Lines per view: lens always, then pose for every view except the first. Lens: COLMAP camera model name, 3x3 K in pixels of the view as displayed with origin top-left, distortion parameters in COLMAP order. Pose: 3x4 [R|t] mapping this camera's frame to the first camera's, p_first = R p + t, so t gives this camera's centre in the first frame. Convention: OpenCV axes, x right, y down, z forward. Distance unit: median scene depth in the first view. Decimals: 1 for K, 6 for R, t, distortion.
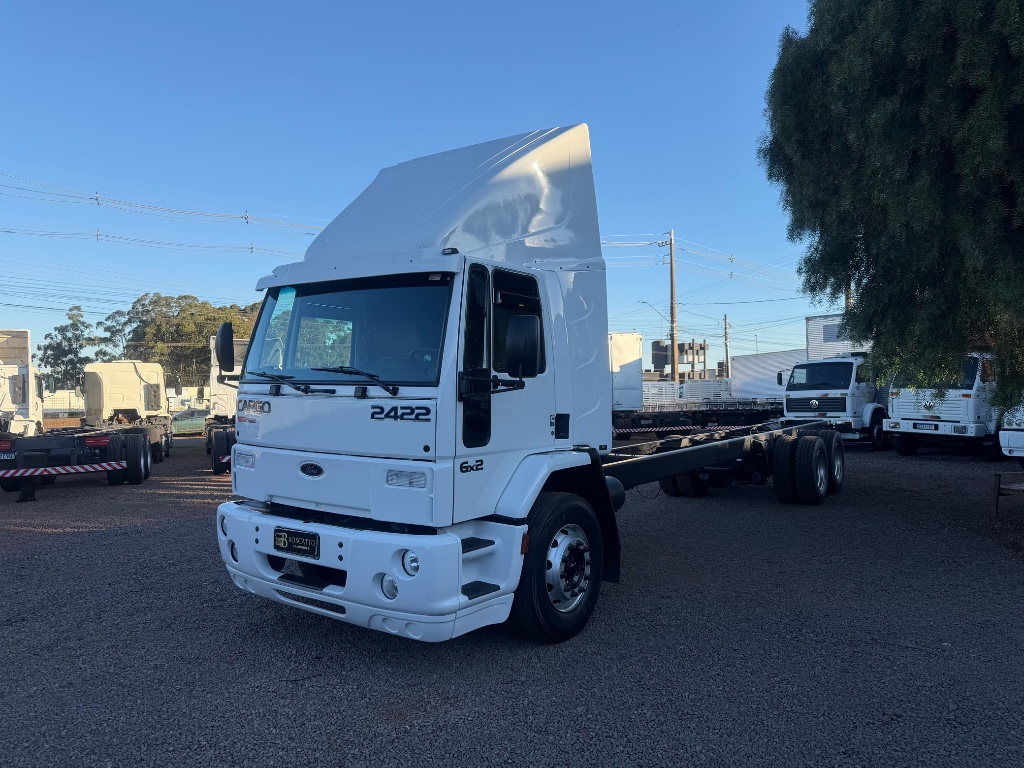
lens RADIAL K [[722.5, 0, 501.3], [0, 722.5, 408.8], [0, 0, 1]] dist [0.029394, -0.035219]
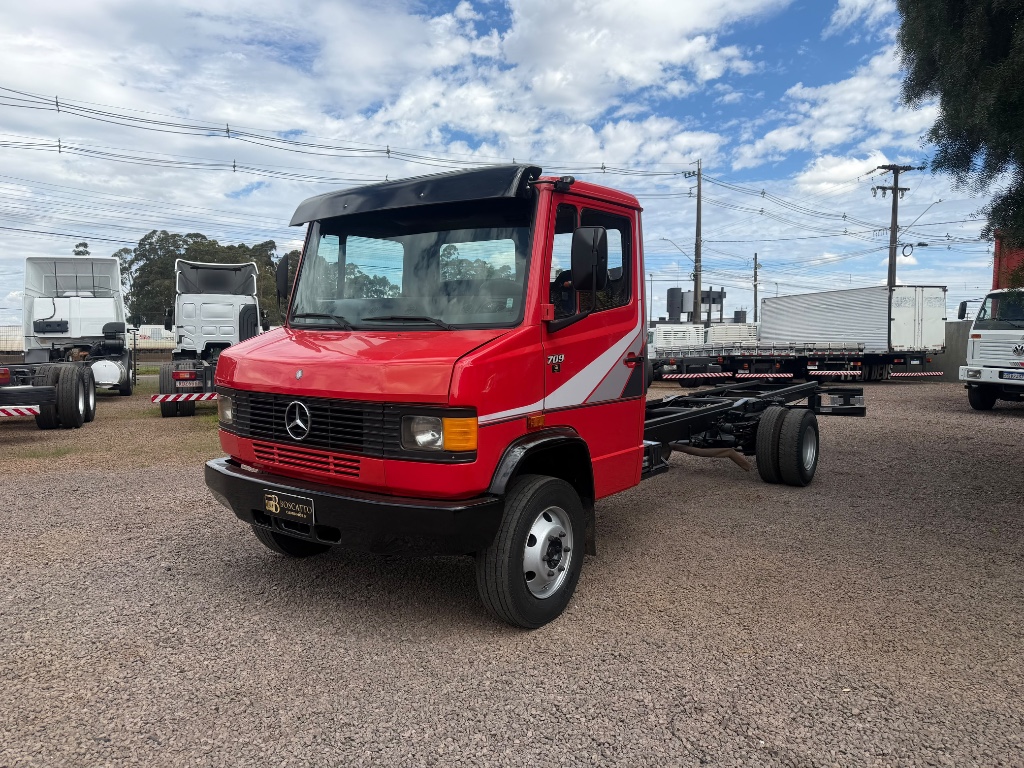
lens RADIAL K [[722.5, 0, 507.6], [0, 722.5, 393.8], [0, 0, 1]] dist [0.029394, -0.035219]
pose [[0.999788, 0.019810, -0.005534, 0.014239], [-0.019495, 0.998450, 0.052132, 0.018176], [0.006558, -0.052014, 0.998625, 0.237181]]
